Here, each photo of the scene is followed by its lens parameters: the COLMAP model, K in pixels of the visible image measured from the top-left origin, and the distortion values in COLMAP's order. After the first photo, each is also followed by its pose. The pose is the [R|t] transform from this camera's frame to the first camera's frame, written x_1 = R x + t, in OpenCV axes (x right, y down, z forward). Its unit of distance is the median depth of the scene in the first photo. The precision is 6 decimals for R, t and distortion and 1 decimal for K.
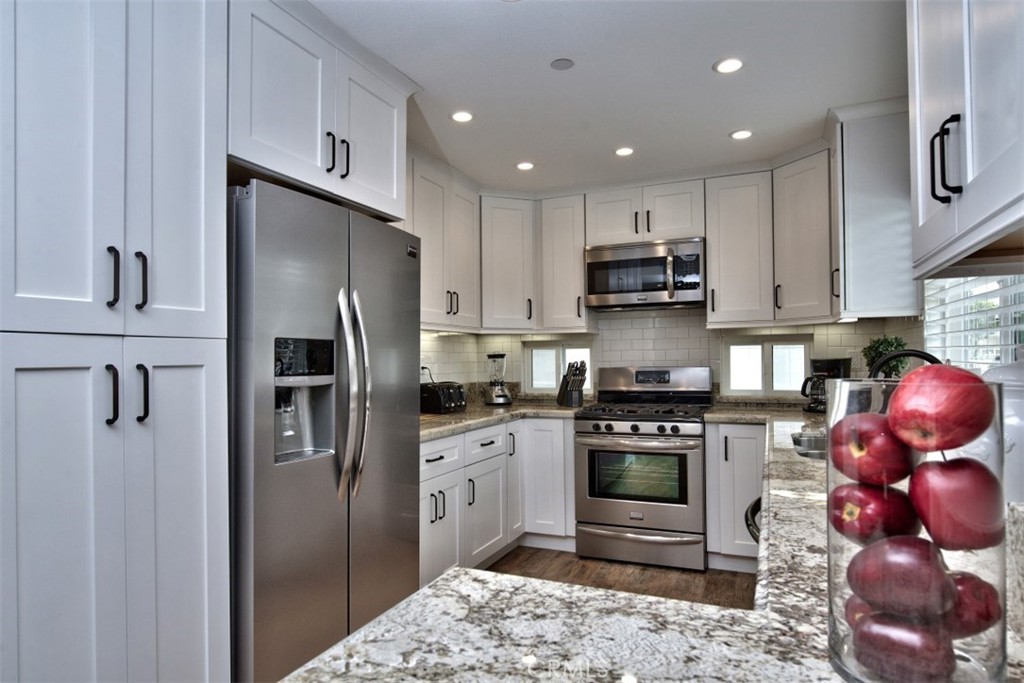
lens RADIAL K [[594.2, 0, 513.8], [0, 594.2, 354.8], [0, 0, 1]] dist [-0.012188, -0.000254]
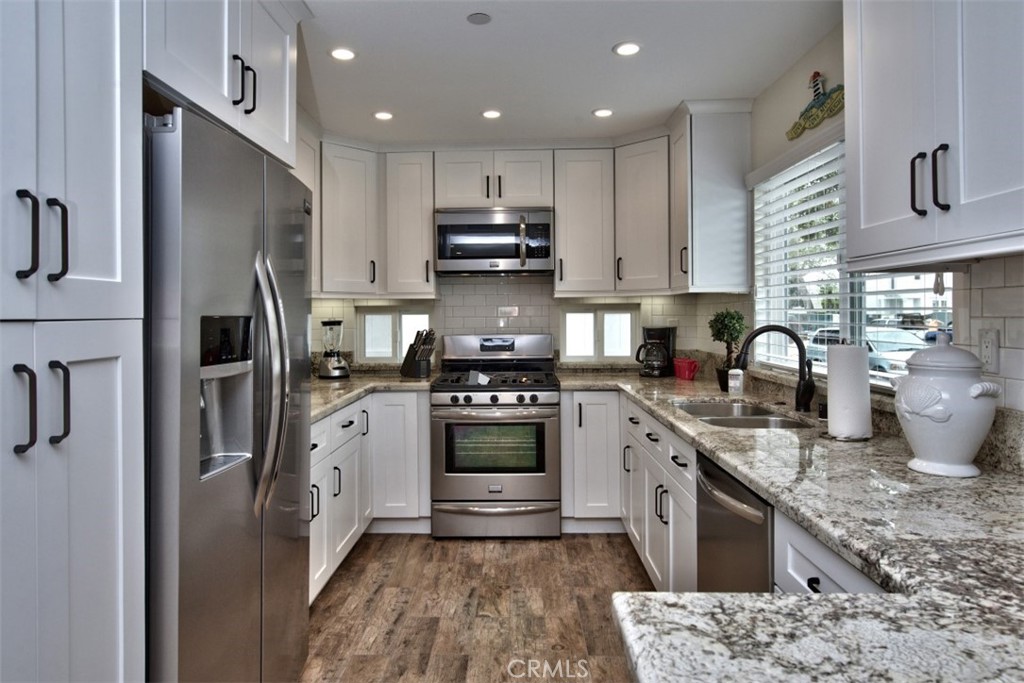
lens RADIAL K [[618.2, 0, 509.9], [0, 618.2, 314.4], [0, 0, 1]] dist [-0.006358, -0.002015]
pose [[0.926547, 0.006368, 0.376125, -0.155465], [-0.007200, 0.999974, 0.000806, -0.016192], [-0.376110, -0.003455, 0.926569, 0.050208]]
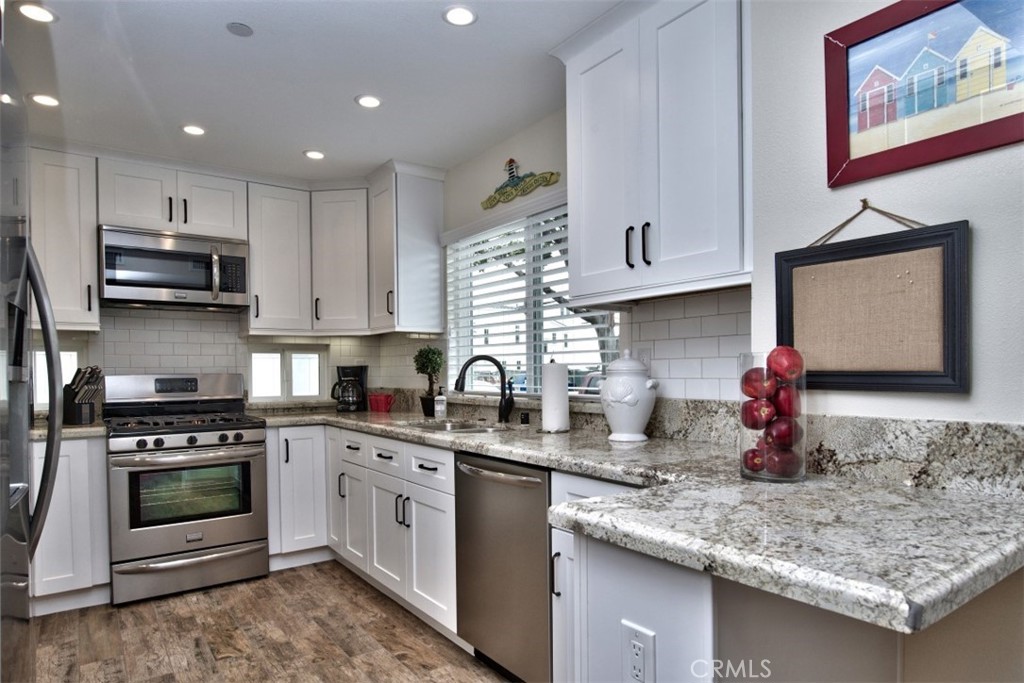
lens RADIAL K [[591.0, 0, 533.7], [0, 591.0, 375.4], [0, 0, 1]] dist [-0.013218, -0.000148]
pose [[0.503515, -0.002104, 0.863984, -0.304898], [-0.002234, 0.999991, 0.003738, 0.020972], [-0.863984, -0.003812, 0.503505, 0.106221]]
